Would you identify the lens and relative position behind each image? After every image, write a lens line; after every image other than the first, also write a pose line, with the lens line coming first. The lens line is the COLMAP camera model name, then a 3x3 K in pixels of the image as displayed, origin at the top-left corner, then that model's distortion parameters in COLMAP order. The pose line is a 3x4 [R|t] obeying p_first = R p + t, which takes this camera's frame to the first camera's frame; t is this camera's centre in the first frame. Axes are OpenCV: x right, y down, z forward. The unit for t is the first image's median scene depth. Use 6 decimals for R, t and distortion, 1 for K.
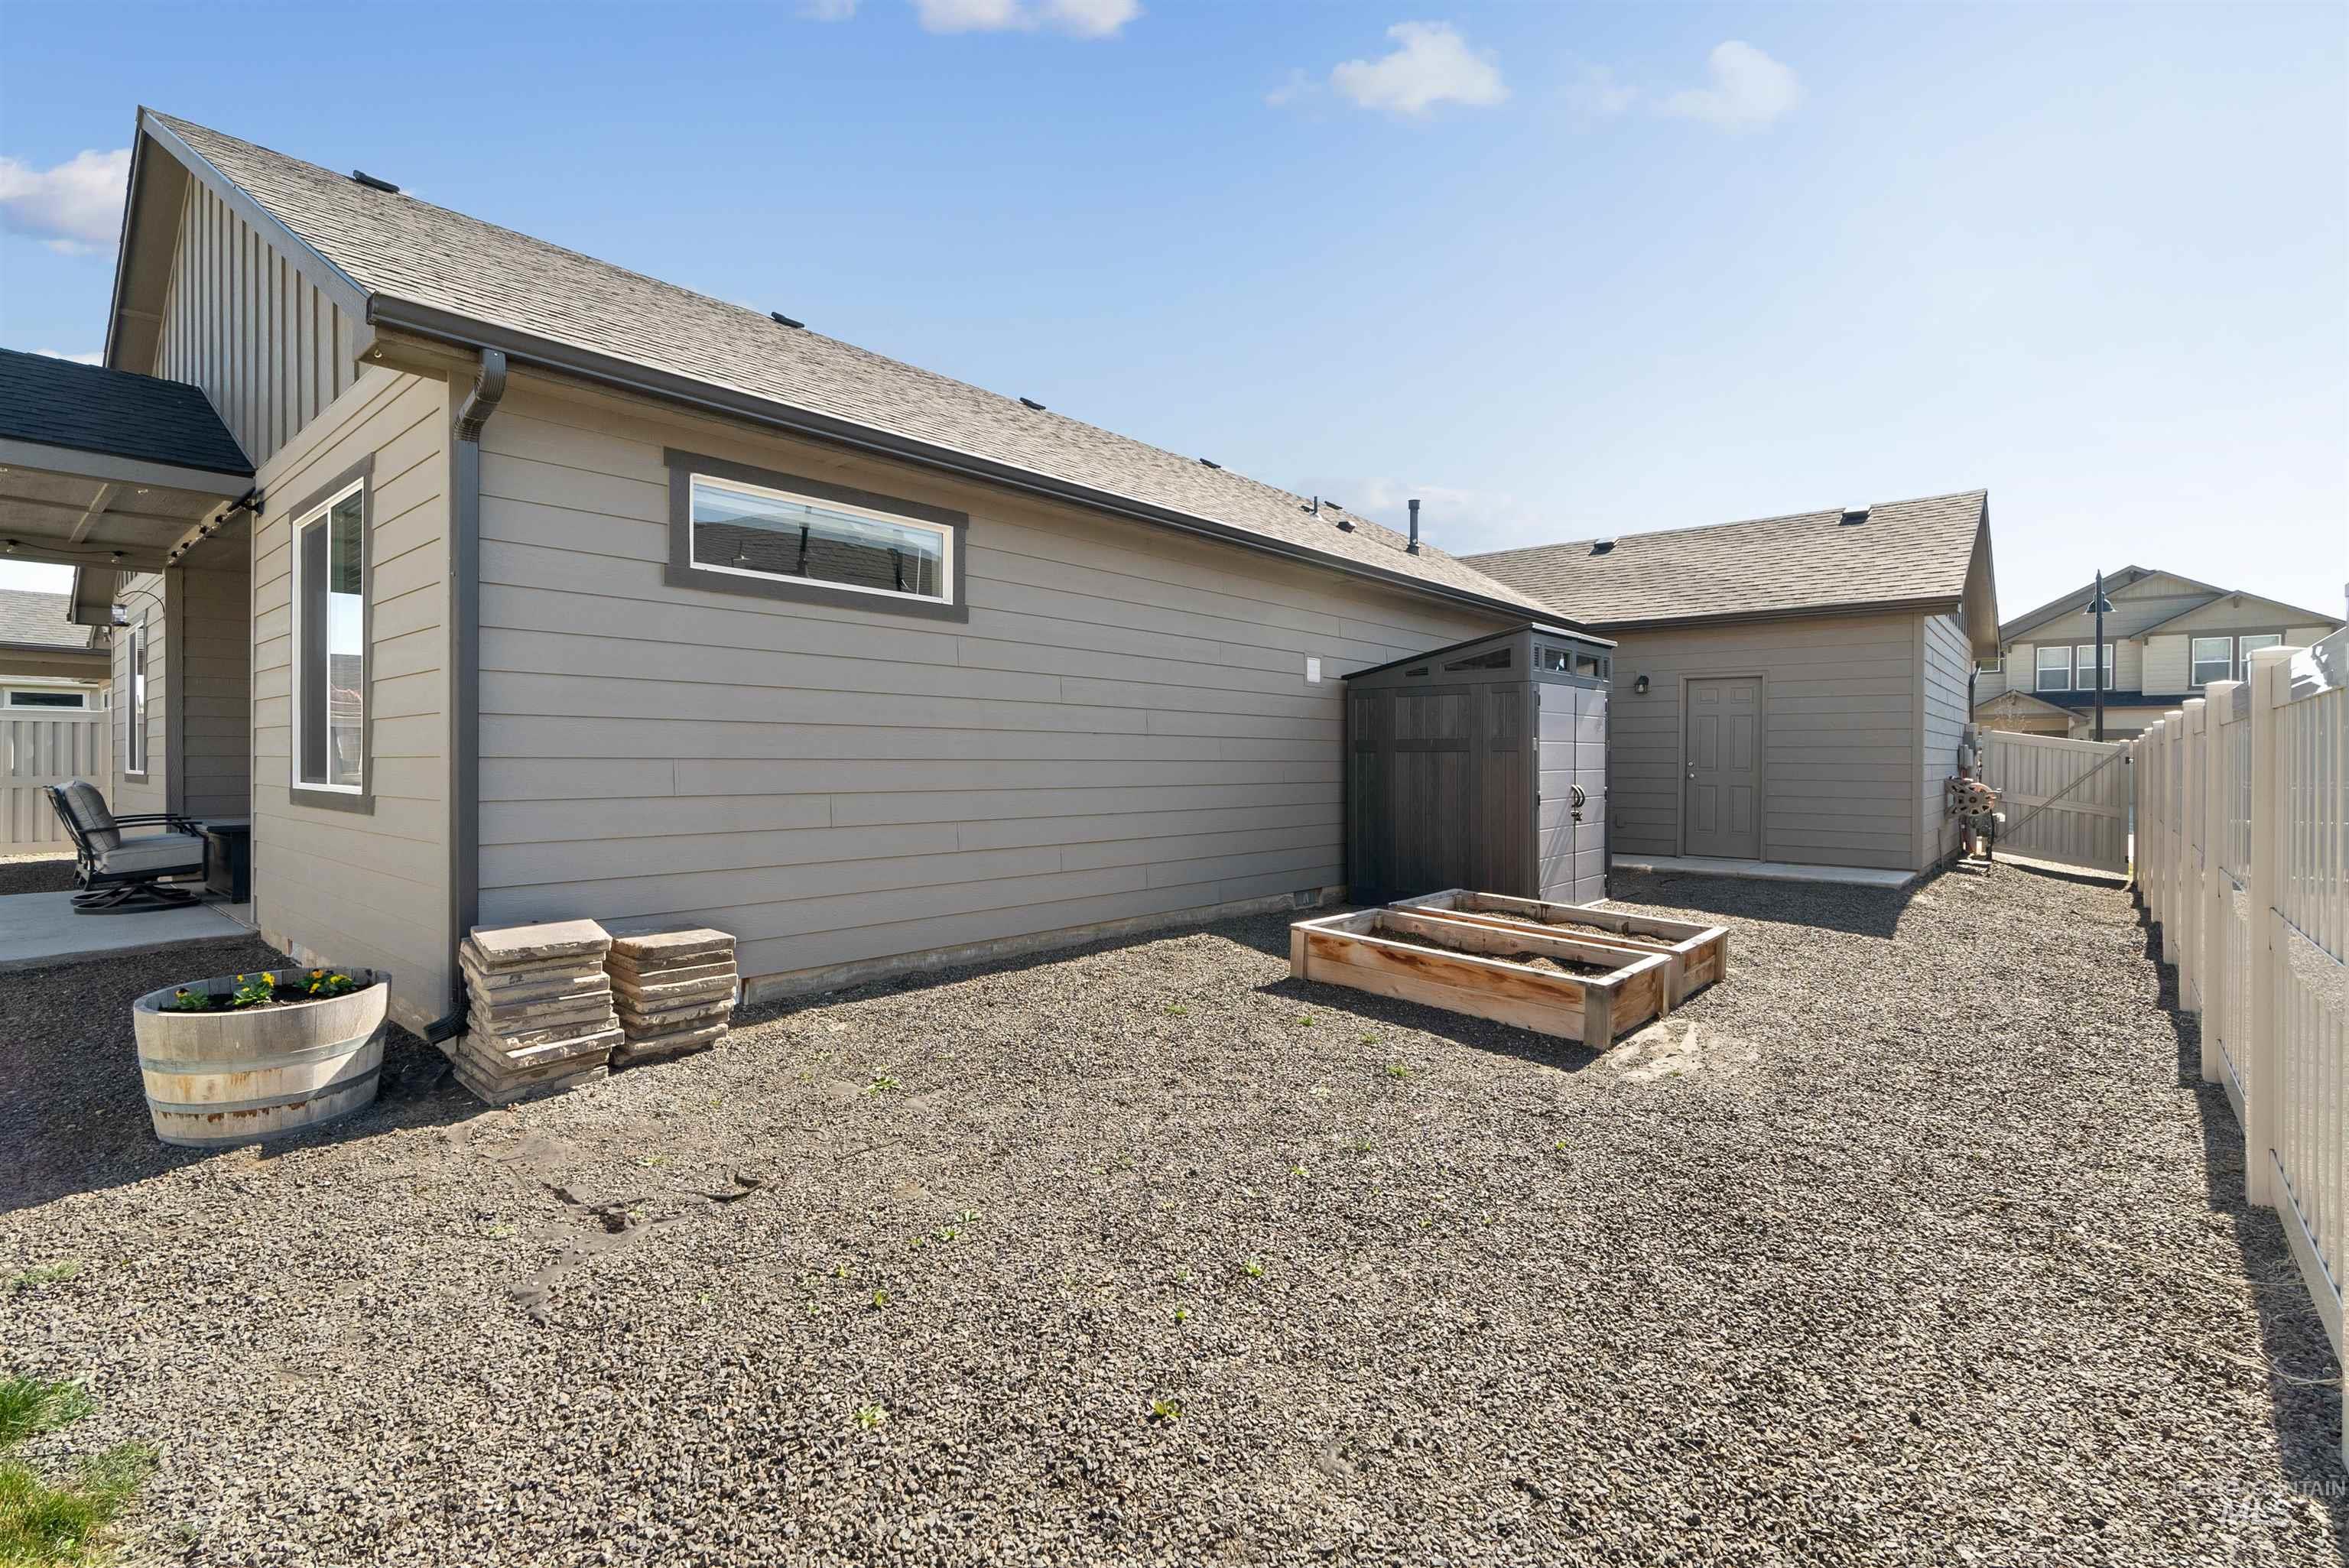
lens RADIAL K [[1057.6, 0, 1178.4], [0, 1057.6, 771.9], [0, 0, 1]] dist [-0.003808, -0.000517]
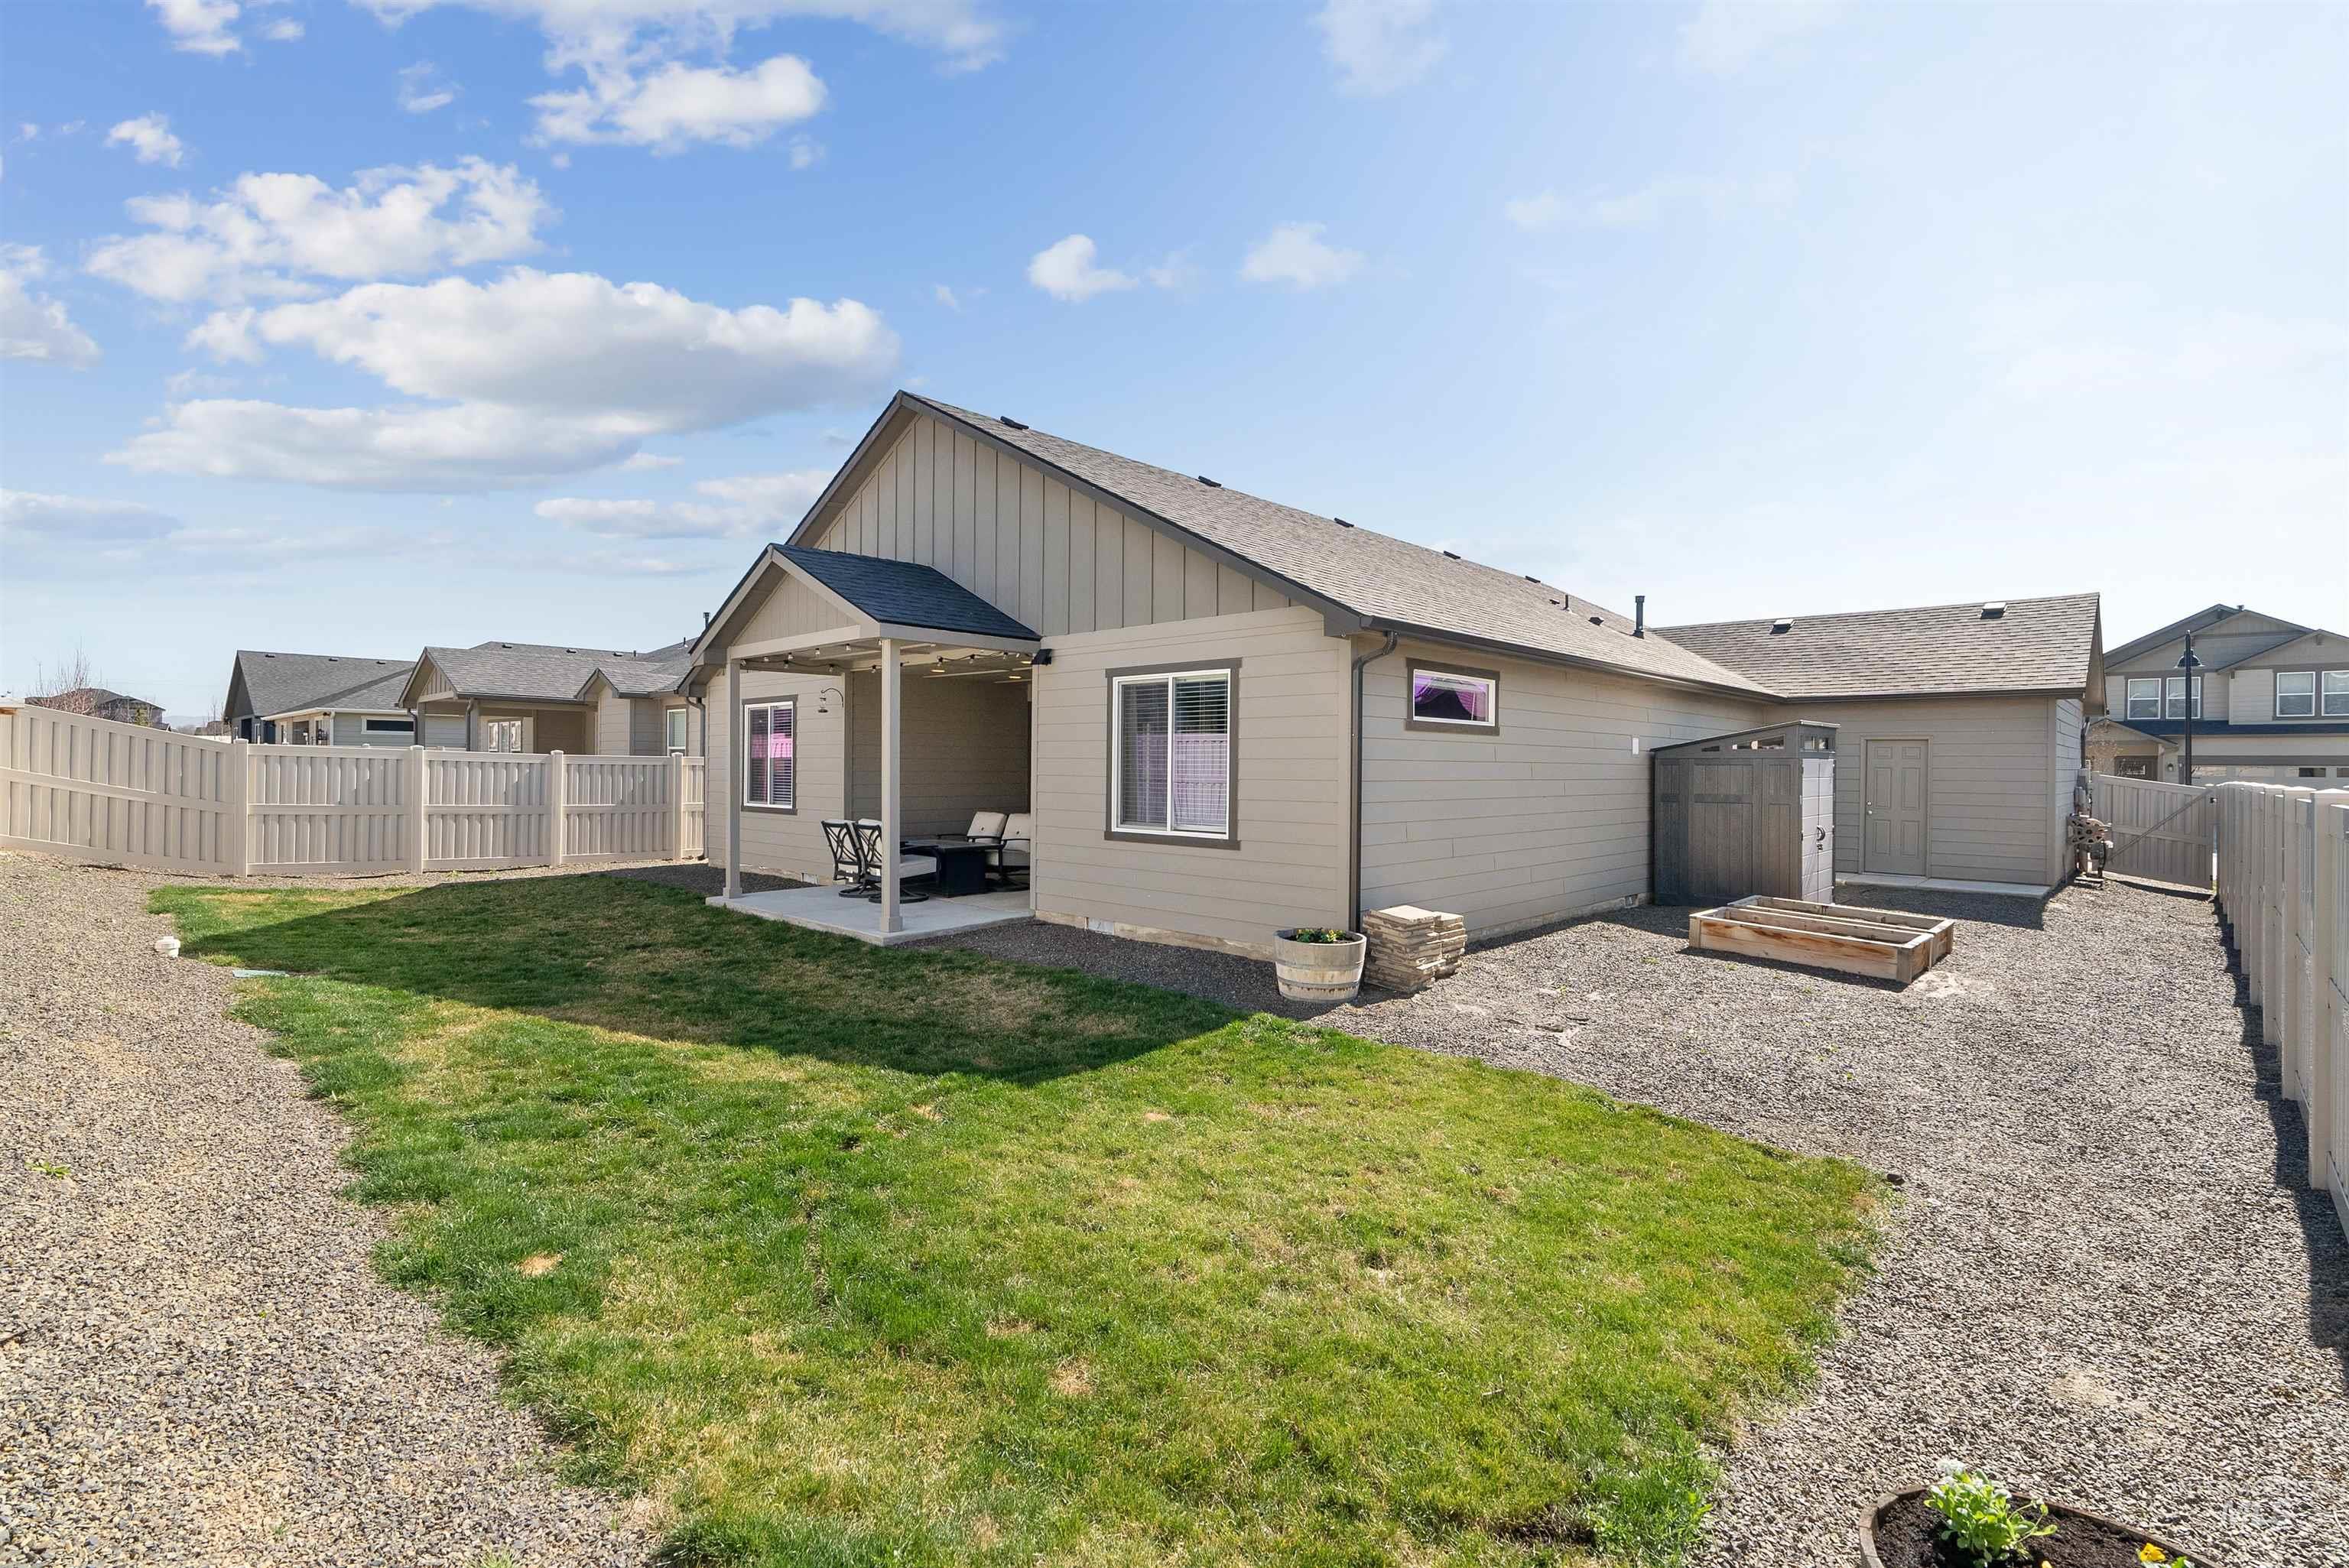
lens RADIAL K [[1057.6, 0, 1178.4], [0, 1057.6, 771.9], [0, 0, 1]] dist [-0.003808, -0.000517]
pose [[0.998947, 0.004695, -0.045639, -0.375954], [-0.004900, 0.999978, -0.004362, -0.043241], [0.045618, 0.004581, 0.998948, -0.427261]]
